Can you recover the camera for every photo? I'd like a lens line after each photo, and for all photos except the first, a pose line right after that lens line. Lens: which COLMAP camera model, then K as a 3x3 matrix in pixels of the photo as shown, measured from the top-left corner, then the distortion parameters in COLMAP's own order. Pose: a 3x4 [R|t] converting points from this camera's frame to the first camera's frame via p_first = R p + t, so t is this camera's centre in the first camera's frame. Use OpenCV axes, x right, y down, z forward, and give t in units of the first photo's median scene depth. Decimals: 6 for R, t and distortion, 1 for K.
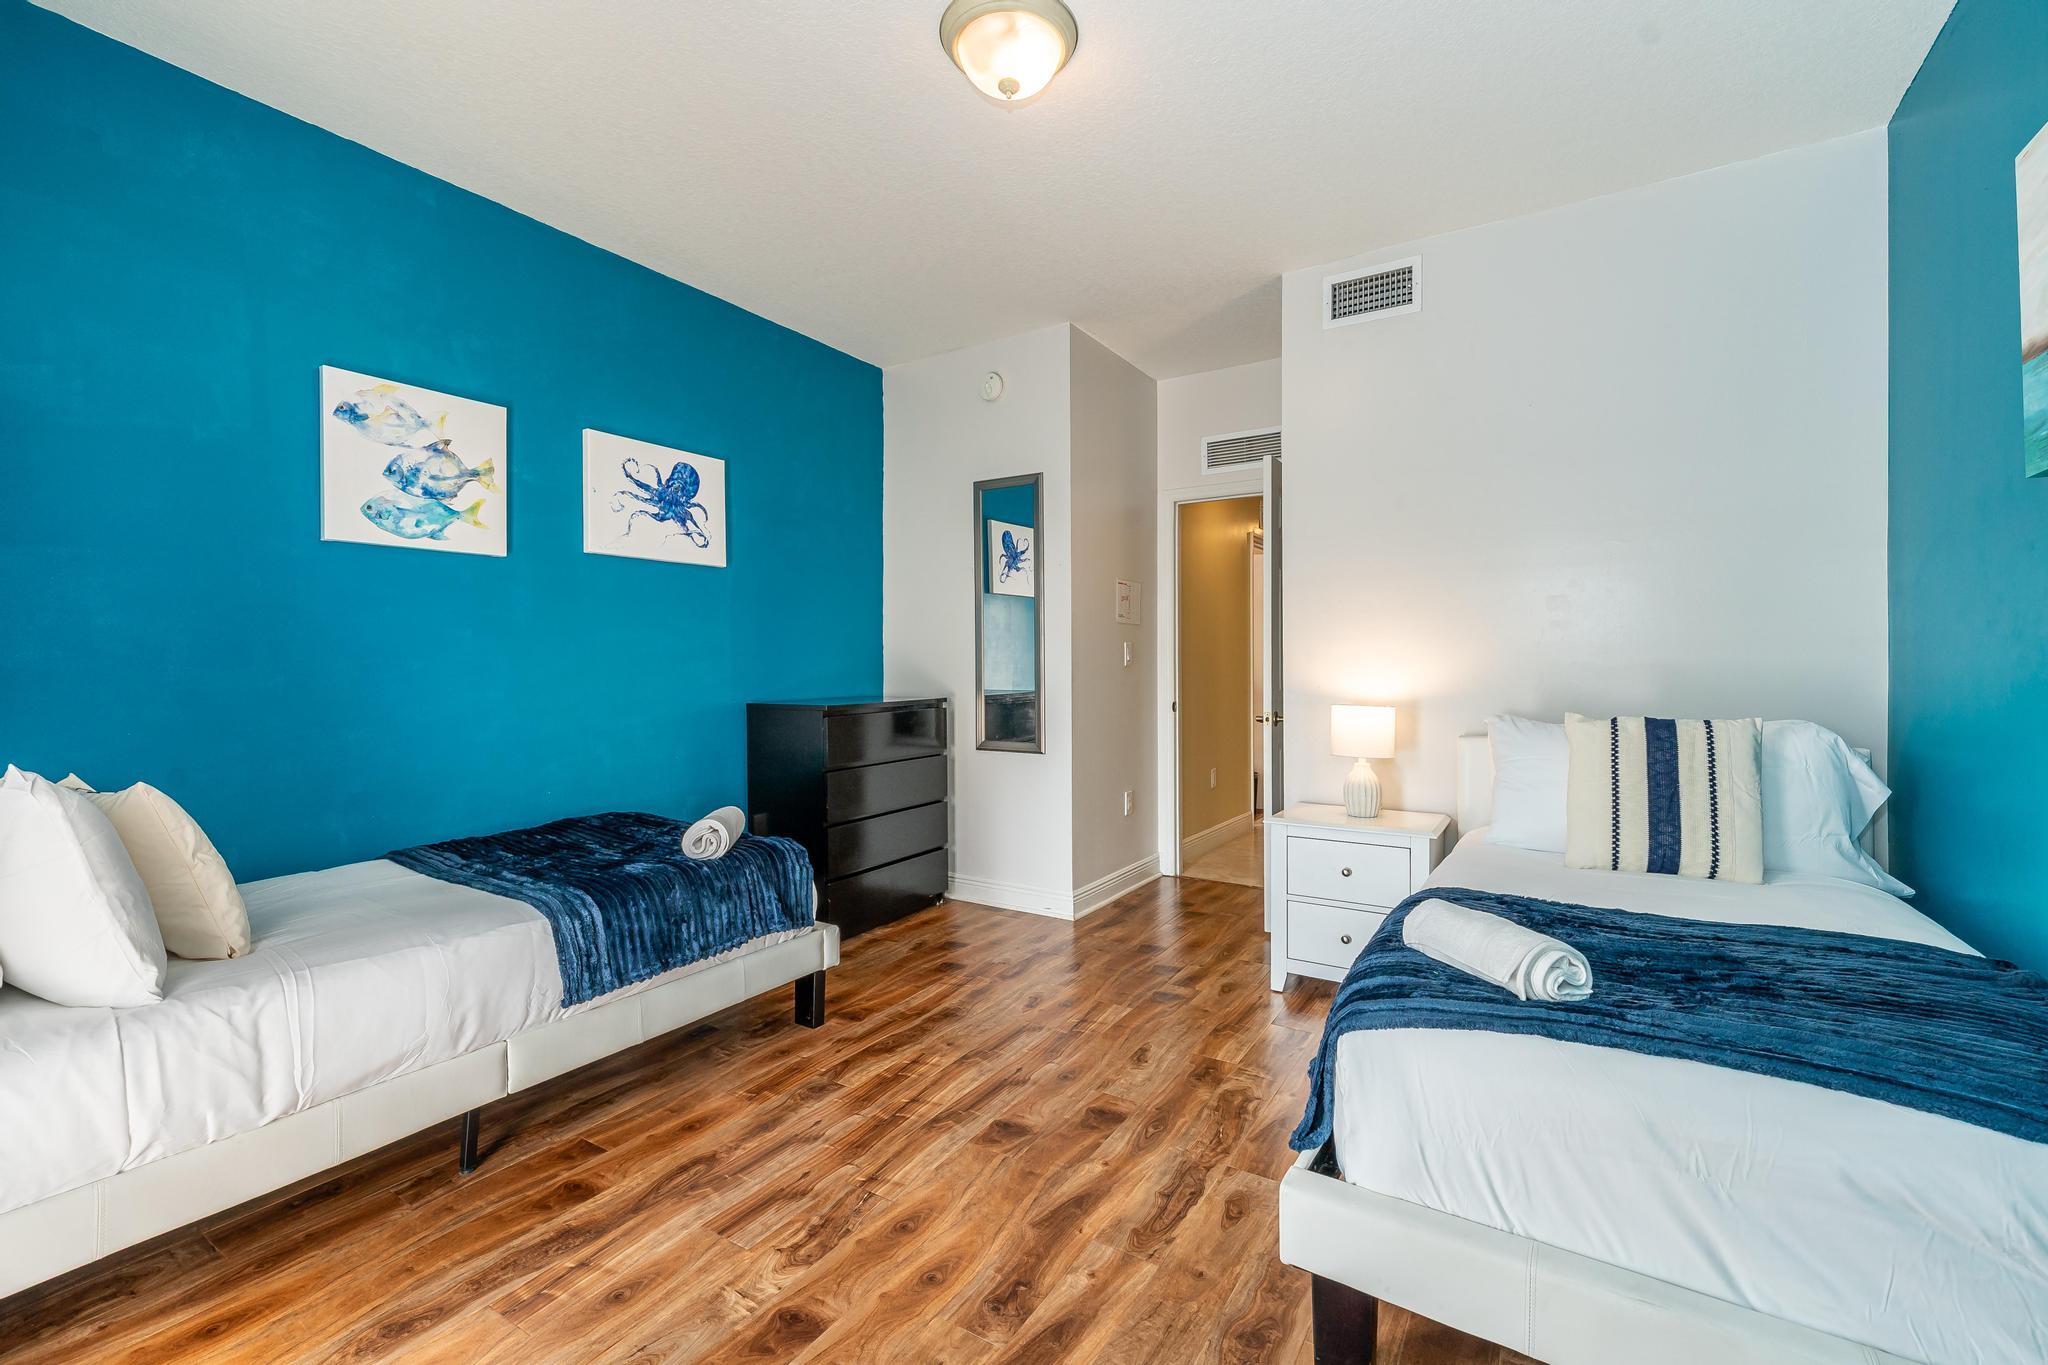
lens RADIAL K [[849.5, 0, 1023.9], [0, 849.5, 663.6], [0, 0, 1]] dist [-0.000421, 0.000163]
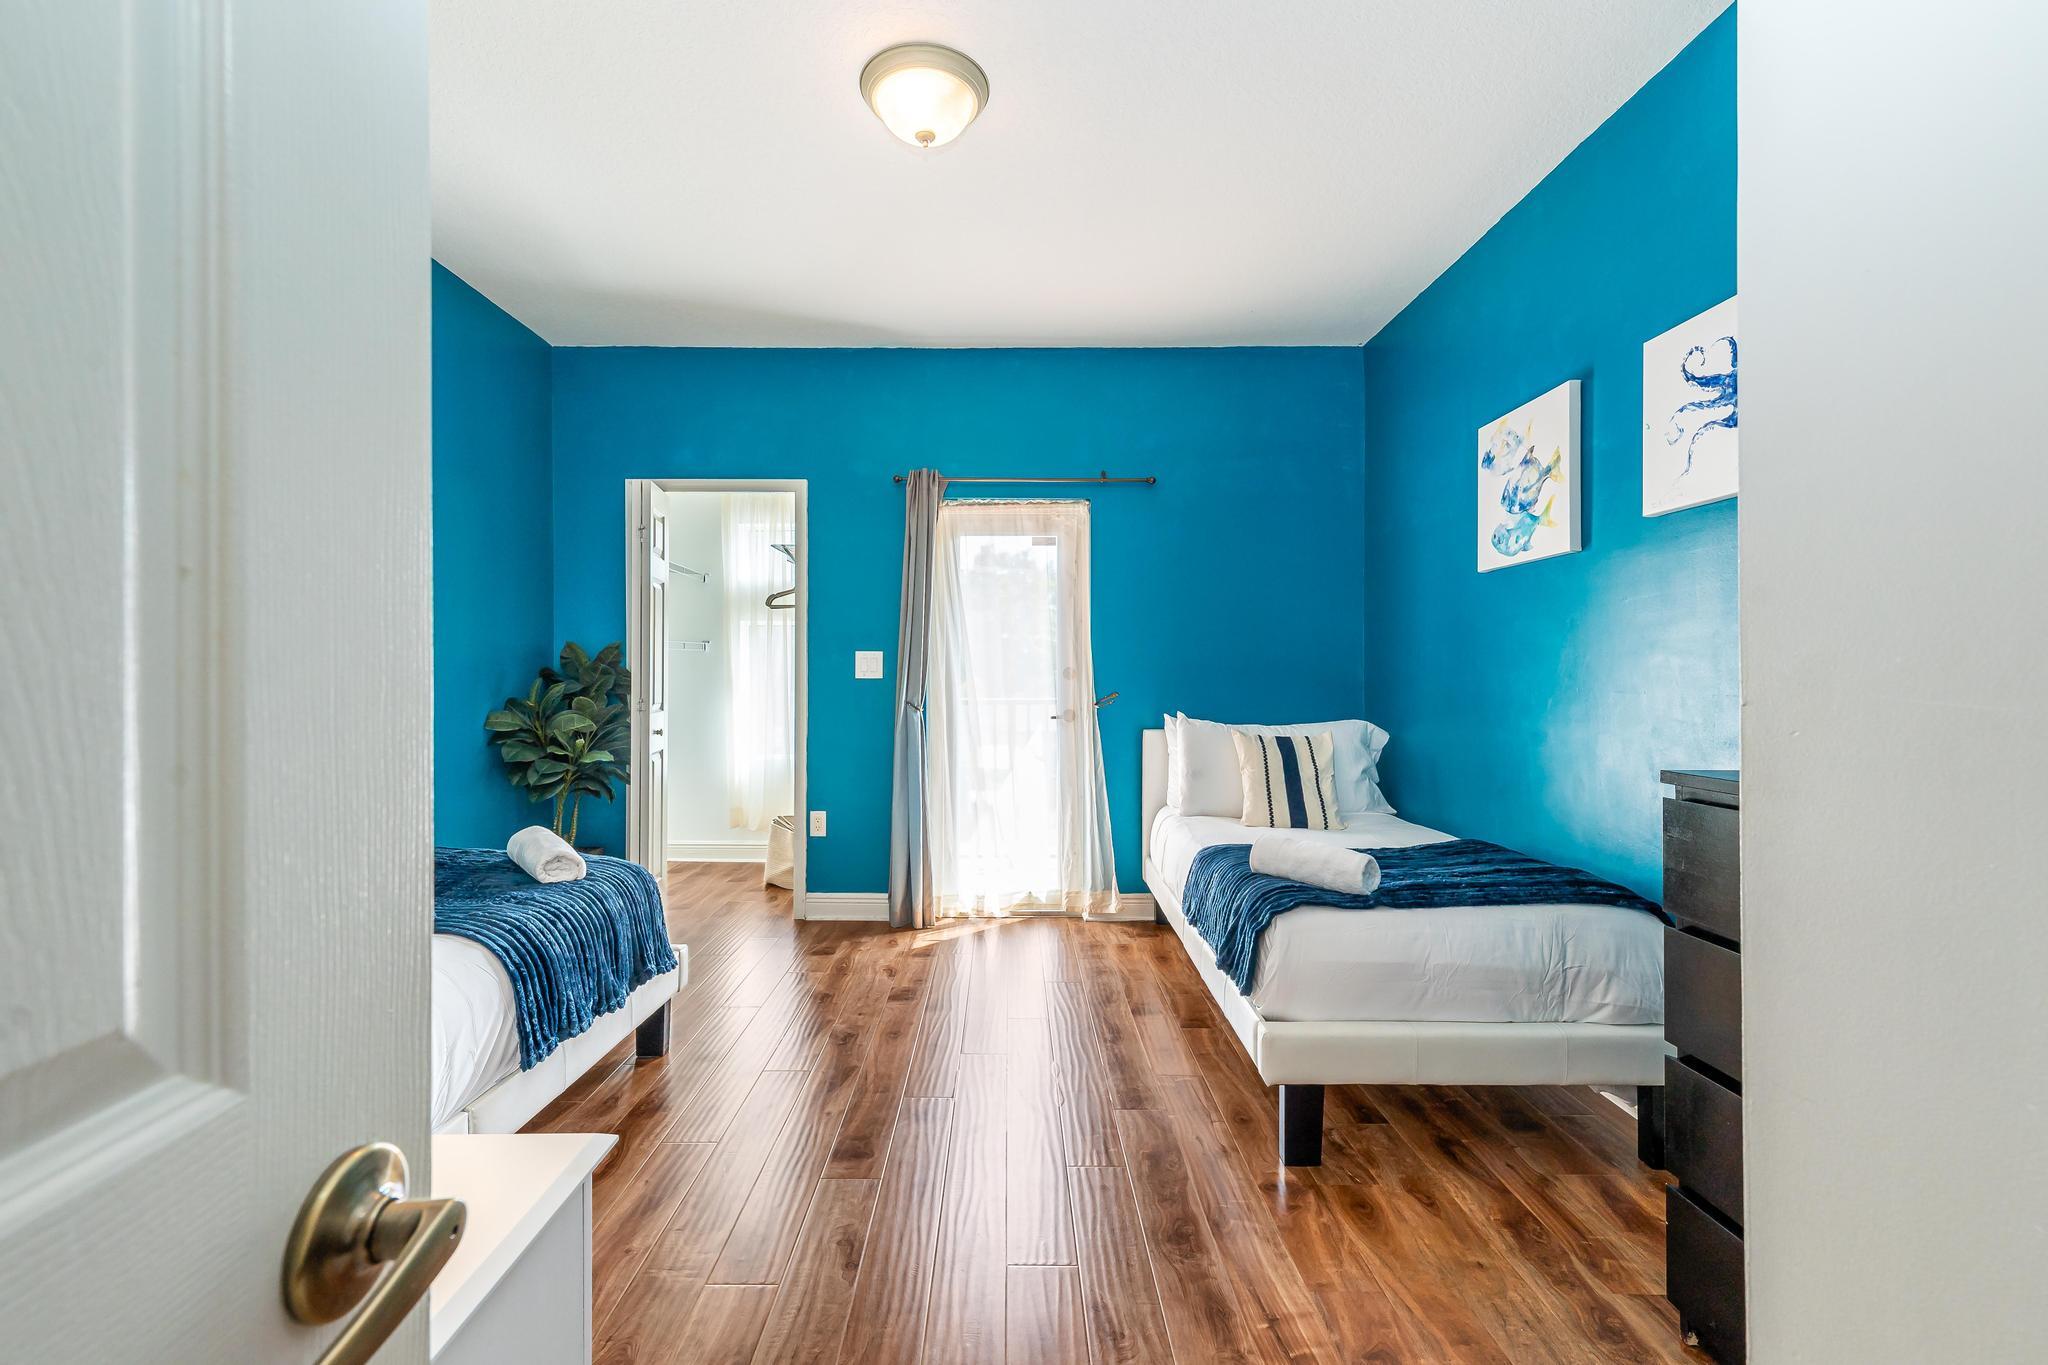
lens RADIAL K [[849.5, 0, 1022.0], [0, 849.5, 680.4], [0, 0, 1]] dist [-0.000421, 0.000163]
pose [[-0.834671, 0.006984, -0.550705, 0.367732], [0.002696, 0.999959, 0.008595, -0.002633], [0.550743, 0.005689, -0.834655, 1.529121]]
